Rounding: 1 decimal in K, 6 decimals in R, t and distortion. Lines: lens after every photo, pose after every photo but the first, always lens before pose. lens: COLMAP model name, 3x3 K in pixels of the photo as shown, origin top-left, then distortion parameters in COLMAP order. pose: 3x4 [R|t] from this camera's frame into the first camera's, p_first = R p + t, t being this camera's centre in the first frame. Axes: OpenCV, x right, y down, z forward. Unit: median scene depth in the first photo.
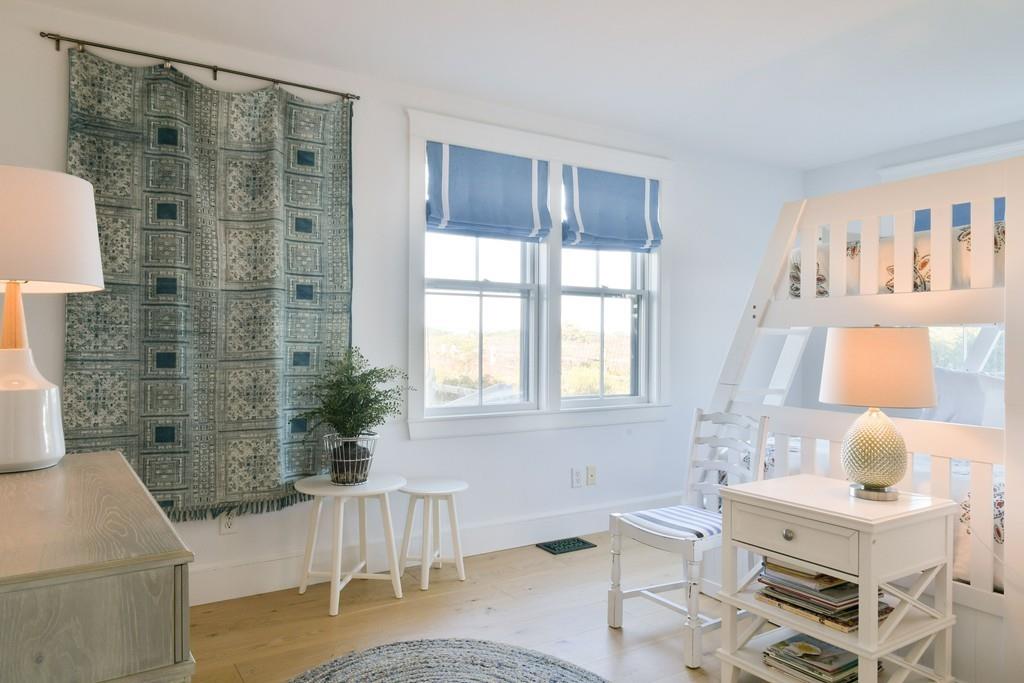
lens RADIAL K [[706.5, 0, 512.0], [0, 706.5, 341.5], [0, 0, 1]] dist [0.006657, 0.002828]
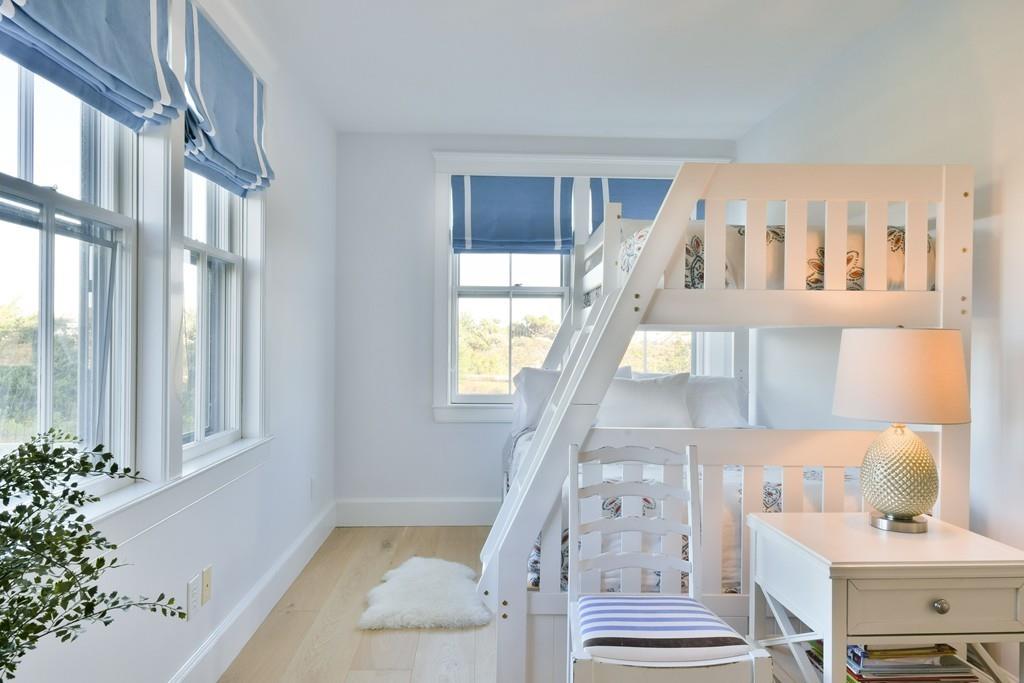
lens RADIAL K [[706.5, 0, 512.0], [0, 706.5, 341.5], [0, 0, 1]] dist [0.006657, 0.002828]
pose [[0.484270, 0.002325, 0.874916, -0.418875], [-0.006787, 0.999976, 0.001099, -0.002319], [-0.874892, -0.006471, 0.484274, 0.903089]]
